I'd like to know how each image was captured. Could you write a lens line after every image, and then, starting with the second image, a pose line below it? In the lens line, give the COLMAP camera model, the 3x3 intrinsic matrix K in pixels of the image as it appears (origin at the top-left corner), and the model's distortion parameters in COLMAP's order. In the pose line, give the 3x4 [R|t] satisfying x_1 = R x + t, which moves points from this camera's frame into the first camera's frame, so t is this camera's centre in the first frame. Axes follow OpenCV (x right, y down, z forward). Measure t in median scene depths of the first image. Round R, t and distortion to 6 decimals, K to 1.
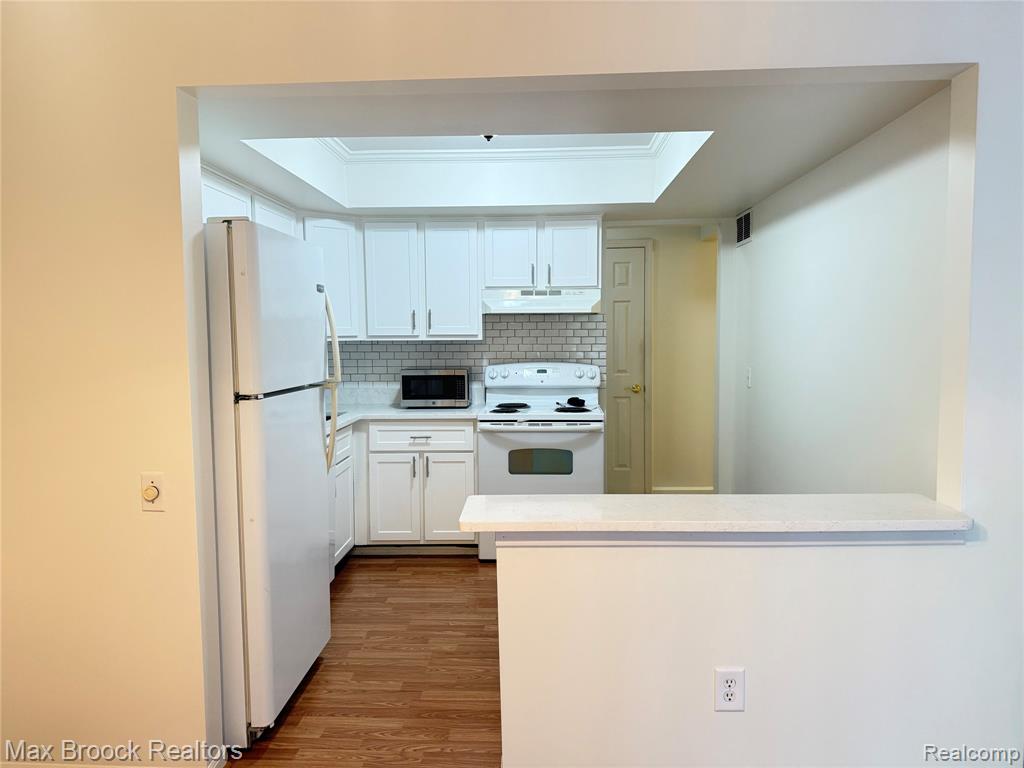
lens RADIAL K [[725.7, 0, 512.0], [0, 725.7, 384.0], [0, 0, 1]] dist [0.061457, -0.086175]
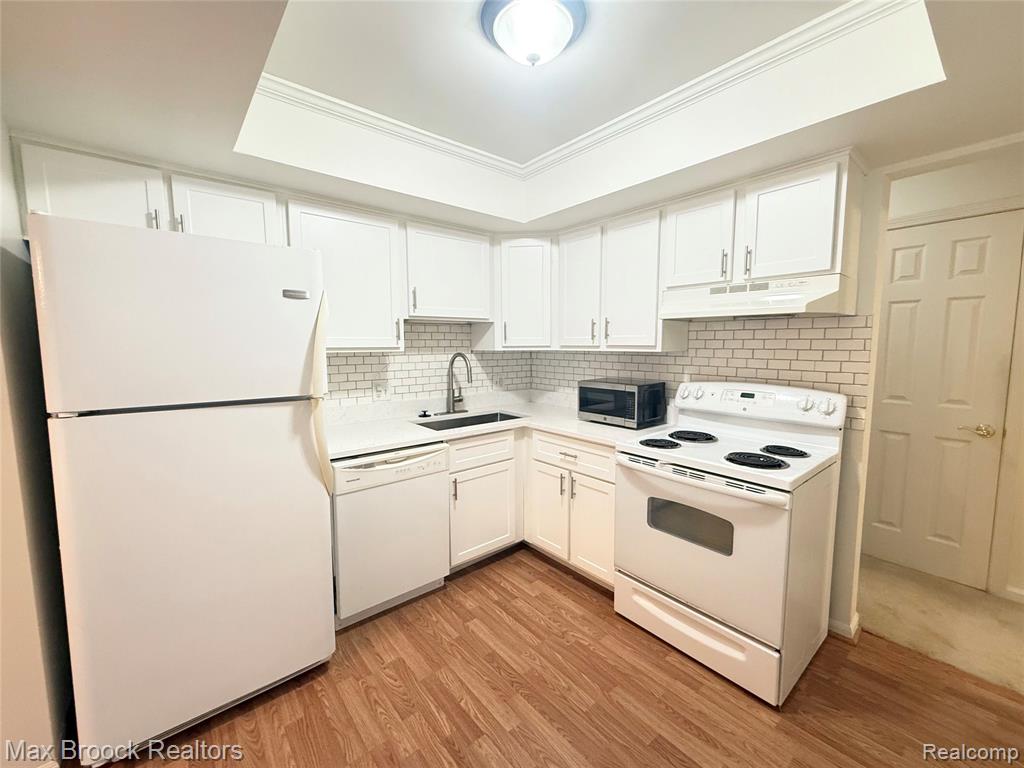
lens RADIAL K [[412.1, 0, 513.2], [0, 412.1, 382.0], [0, 0, 1]] dist [-0.008027, 0.000145]
pose [[0.664629, 0.075206, -0.743379, 0.203127], [-0.055919, 0.997138, 0.050883, -0.040970], [0.745078, 0.007751, 0.666933, 0.560928]]
